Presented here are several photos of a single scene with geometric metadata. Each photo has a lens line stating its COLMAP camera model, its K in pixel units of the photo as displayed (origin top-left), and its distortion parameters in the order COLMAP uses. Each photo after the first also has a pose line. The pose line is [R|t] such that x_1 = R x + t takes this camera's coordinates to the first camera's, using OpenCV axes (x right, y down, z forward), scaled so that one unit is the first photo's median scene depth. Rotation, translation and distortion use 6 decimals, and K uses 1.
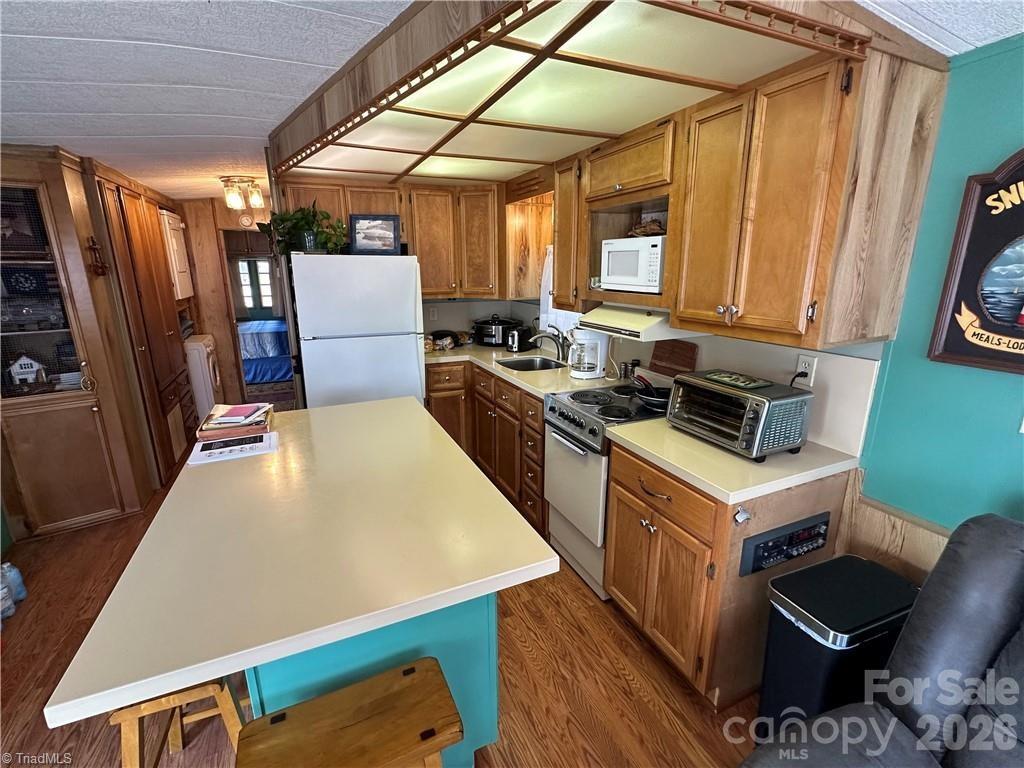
lens RADIAL K [[461.0, 0, 511.9], [0, 461.0, 385.0], [0, 0, 1]] dist [-0.002035, 0.000160]
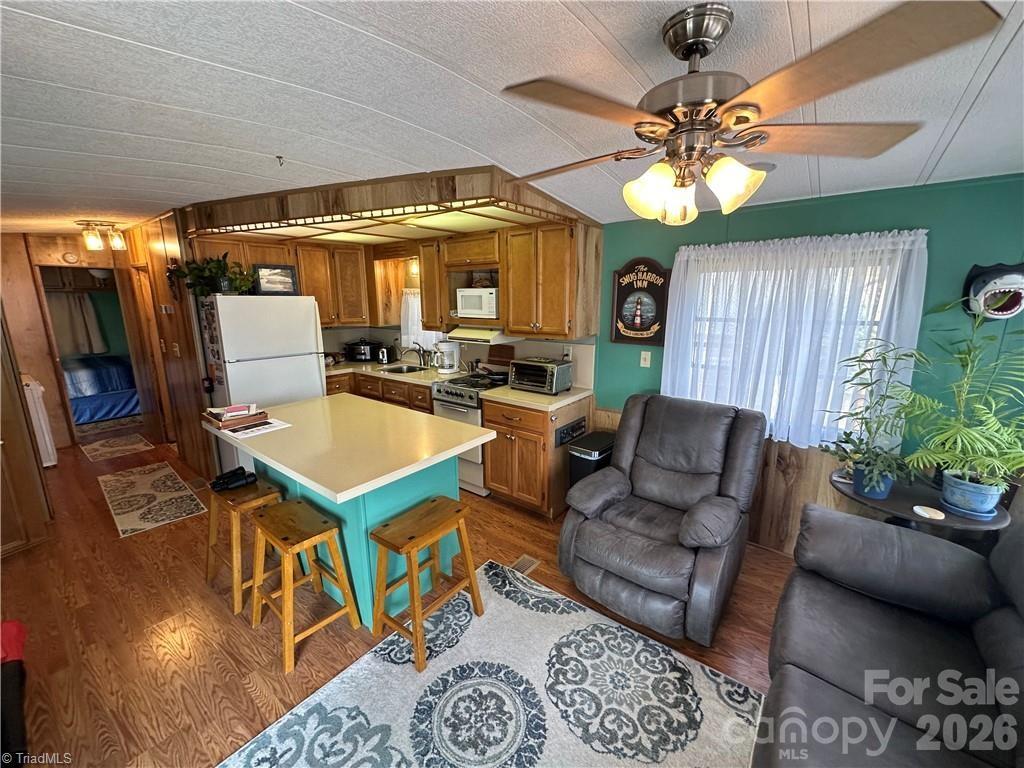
lens RADIAL K [[411.3, 0, 512.0], [0, 411.3, 383.6], [0, 0, 1]] dist [-0.001336, 0.000234]
pose [[0.884498, -0.095973, 0.456565, -0.333375], [0.116963, 0.992976, -0.017862, 0.080618], [-0.451644, 0.069200, 0.889511, -0.398547]]
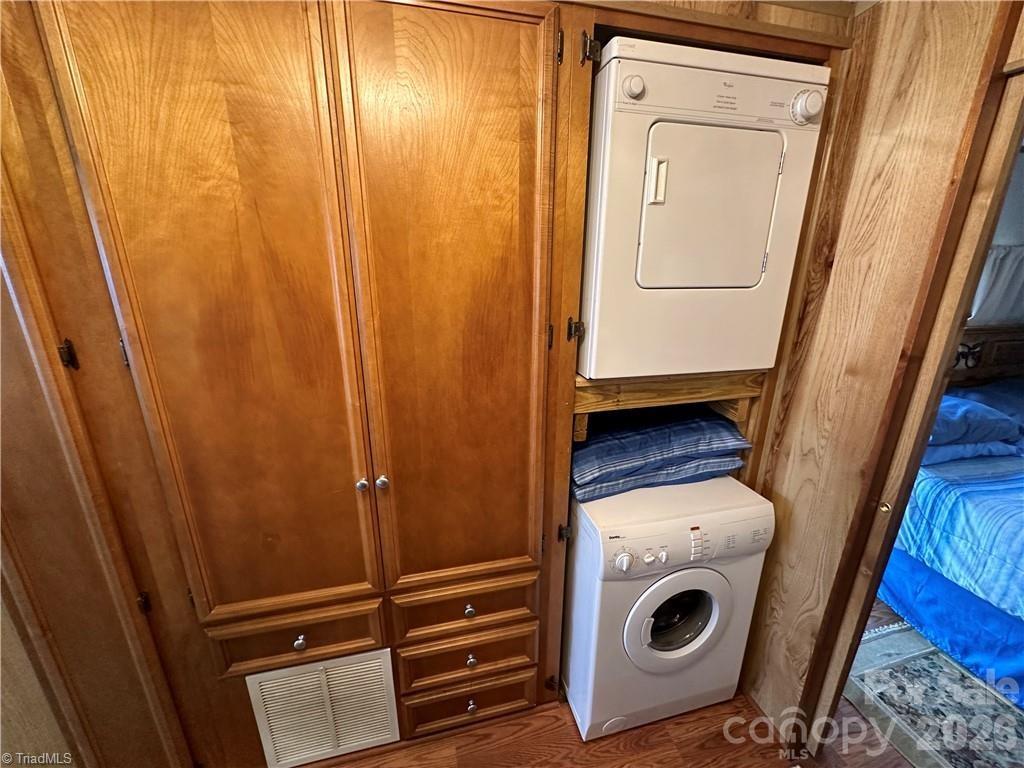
lens RADIAL K [[411.4, 0, 513.3], [0, 411.4, 383.2], [0, 0, 1]] dist [-0.003249, 0.000986]
pose [[-0.184981, 0.287666, -0.939697, -0.814790], [-0.259607, 0.907928, 0.329045, -0.452525], [0.947832, 0.304819, -0.093269, 1.720381]]
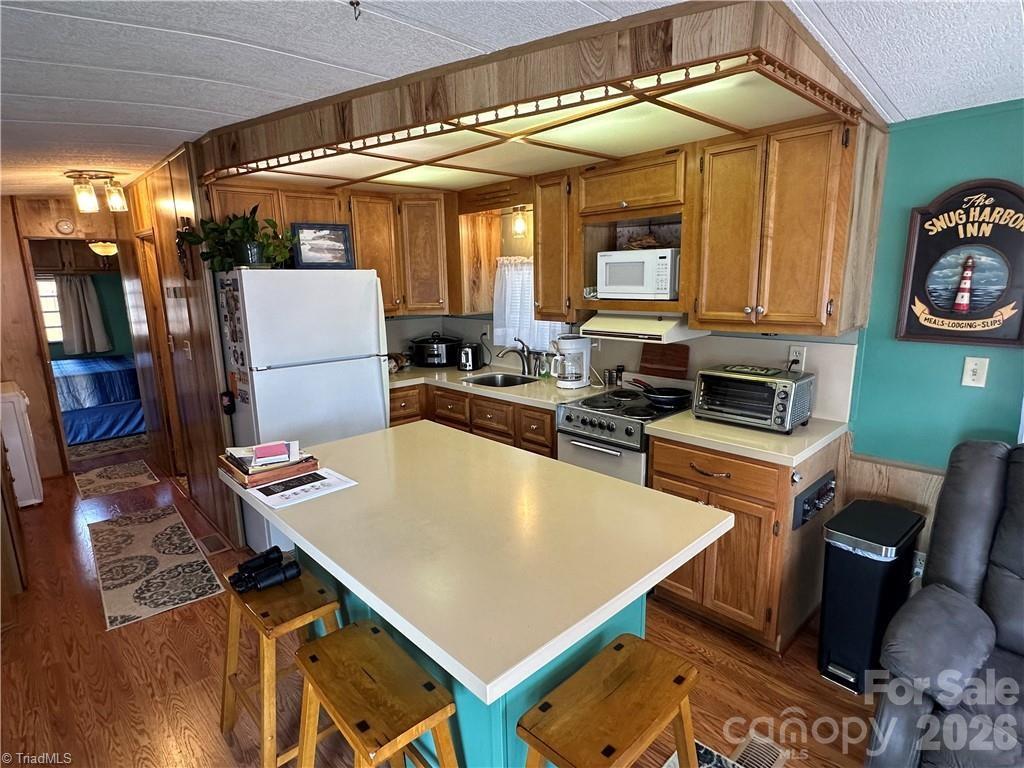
lens RADIAL K [[540.4, 0, 509.9], [0, 540.4, 388.4], [0, 0, 1]] dist [-0.001444, -0.000052]
pose [[0.945437, -0.082195, 0.315267, -0.384600], [0.098896, 0.994398, -0.037320, 0.018784], [-0.310433, 0.066462, 0.948269, -0.077909]]
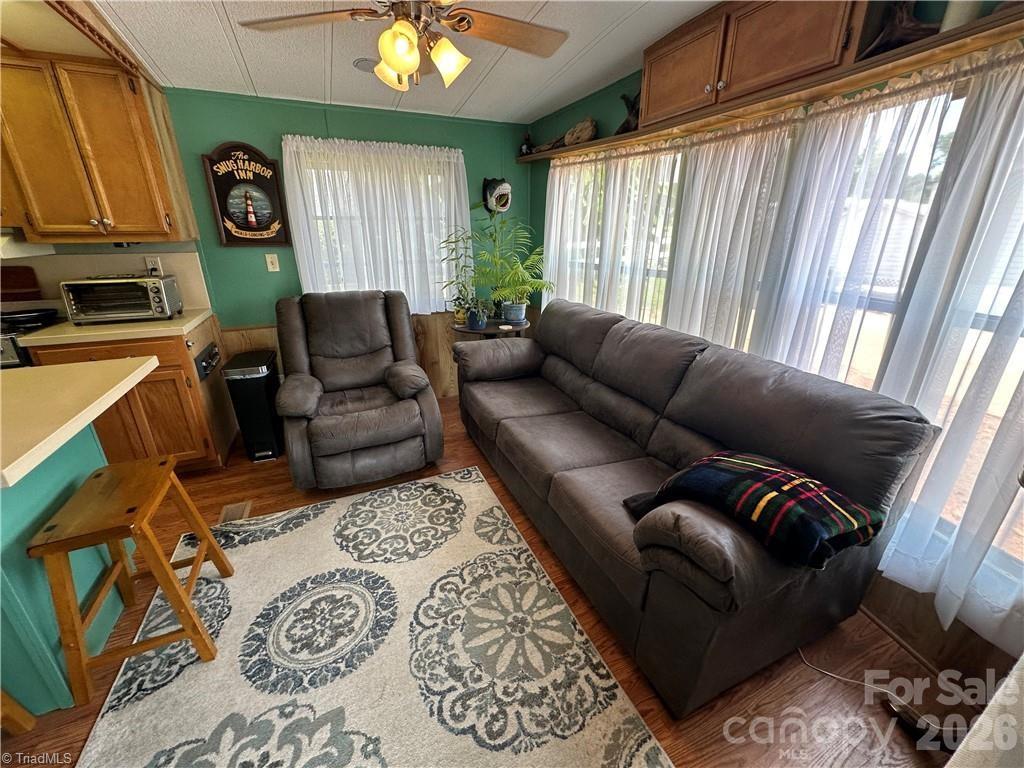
lens RADIAL K [[411.4, 0, 513.3], [0, 411.4, 383.2], [0, 0, 1]] dist [-0.003249, 0.000986]
pose [[0.009563, -0.338487, 0.940922, -0.595541], [0.250042, 0.911882, 0.325499, 0.133549], [-0.968188, 0.232158, 0.093356, -0.174002]]
